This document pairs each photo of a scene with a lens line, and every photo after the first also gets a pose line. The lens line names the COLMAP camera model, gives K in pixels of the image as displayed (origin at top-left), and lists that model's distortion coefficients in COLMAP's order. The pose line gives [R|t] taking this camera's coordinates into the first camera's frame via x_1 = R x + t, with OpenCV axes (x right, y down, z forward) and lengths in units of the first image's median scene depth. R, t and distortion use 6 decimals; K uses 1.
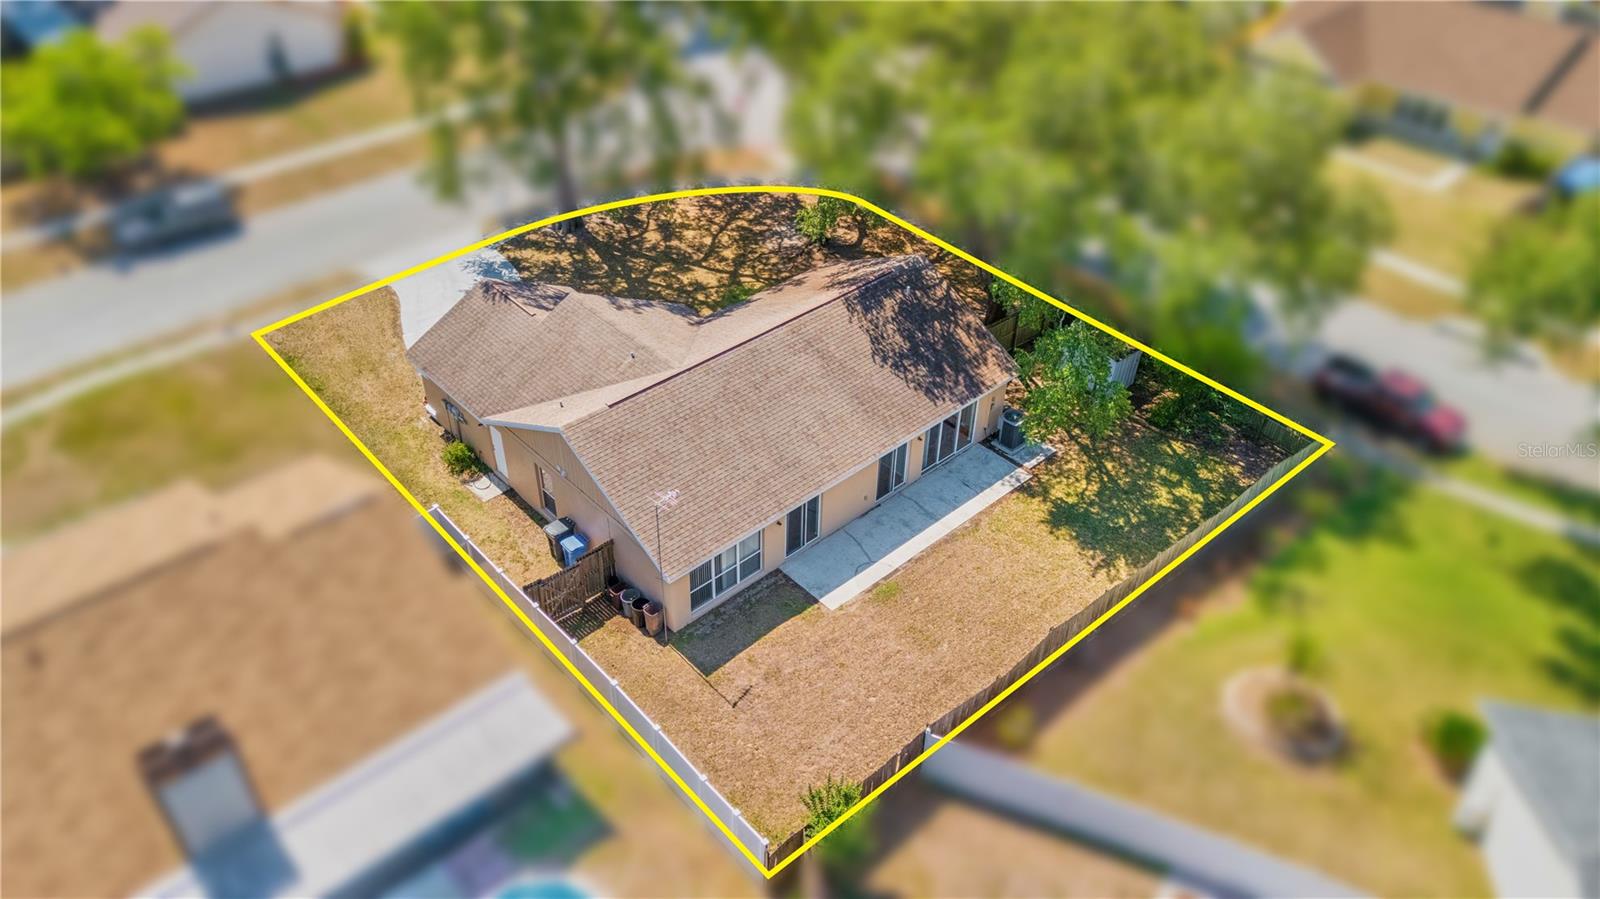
lens RADIAL K [[1197.6, 0, 804.4], [0, 1197.6, 450.8], [0, 0, 1]] dist [0.048625, -0.010666]
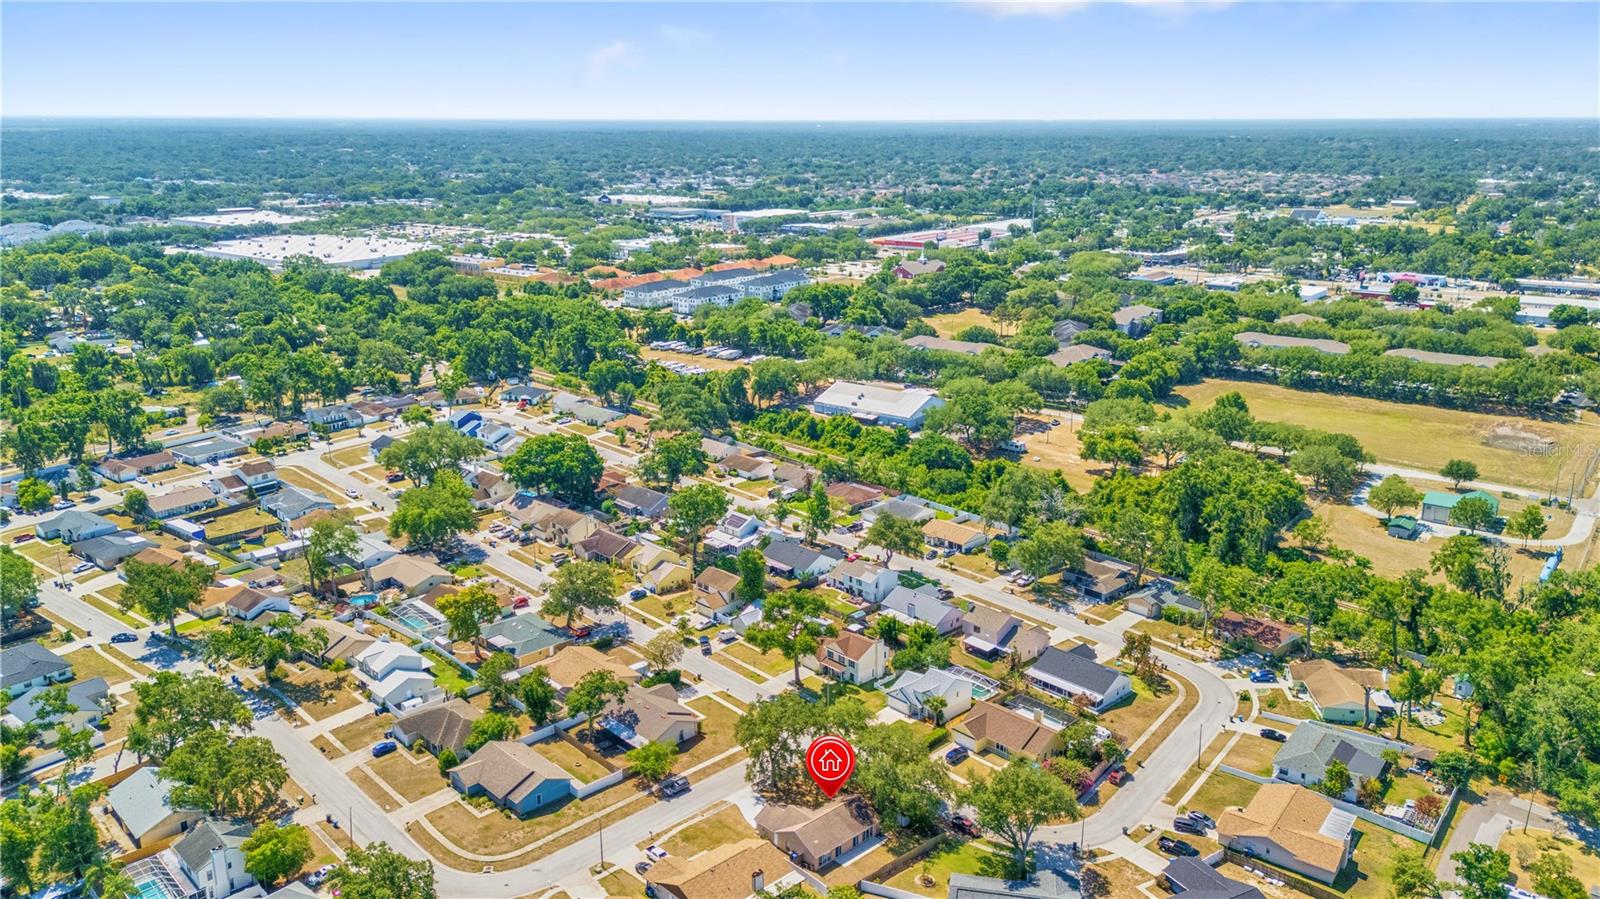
lens RADIAL K [[1197.6, 0, 804.4], [0, 1197.6, 450.8], [0, 0, 1]] dist [0.048625, -0.010666]
pose [[0.999707, -0.020785, 0.012396, -0.165027], [0.023961, 0.922037, -0.386359, 0.445565], [-0.003399, 0.386543, 0.922265, -4.190351]]
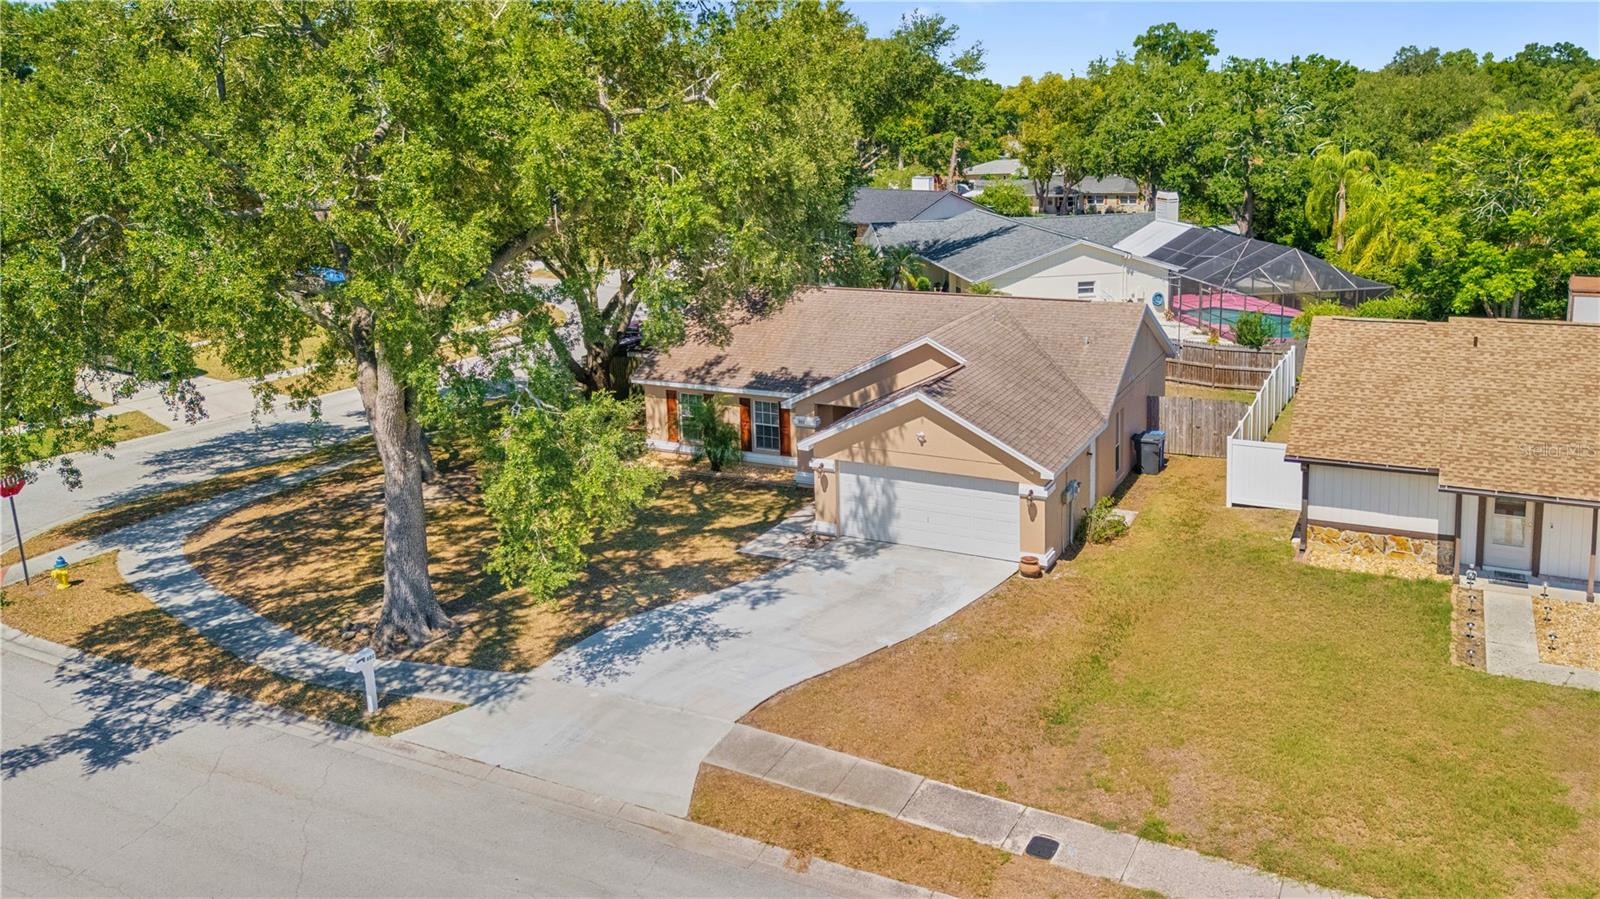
lens RADIAL K [[1197.6, 0, 804.4], [0, 1197.6, 450.8], [0, 0, 1]] dist [0.048625, -0.010666]
pose [[-0.365961, -0.255354, 0.894911, -0.885249], [0.585433, 0.684343, 0.434675, -0.468557], [-0.723422, 0.682985, -0.100950, 1.166579]]
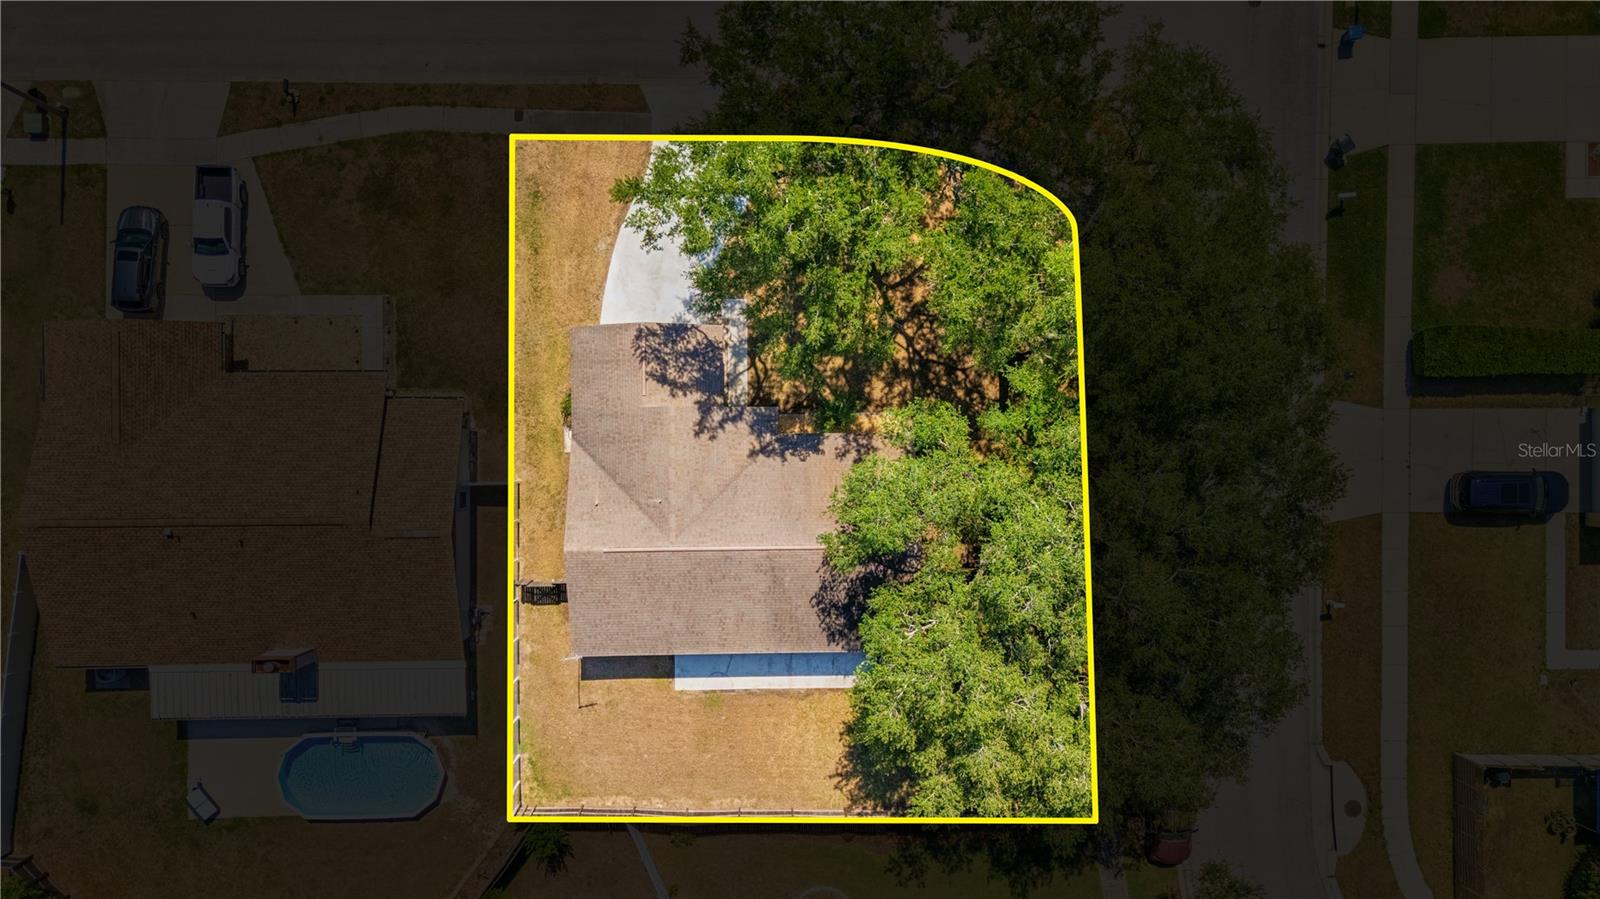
lens RADIAL K [[1197.6, 0, 804.4], [0, 1197.6, 450.8], [0, 0, 1]] dist [0.048625, -0.010666]
pose [[0.737444, 0.675306, 0.011800, -0.072291], [-0.437036, 0.463784, 0.770651, -1.134394], [0.514953, -0.573469, 0.637148, 0.231923]]
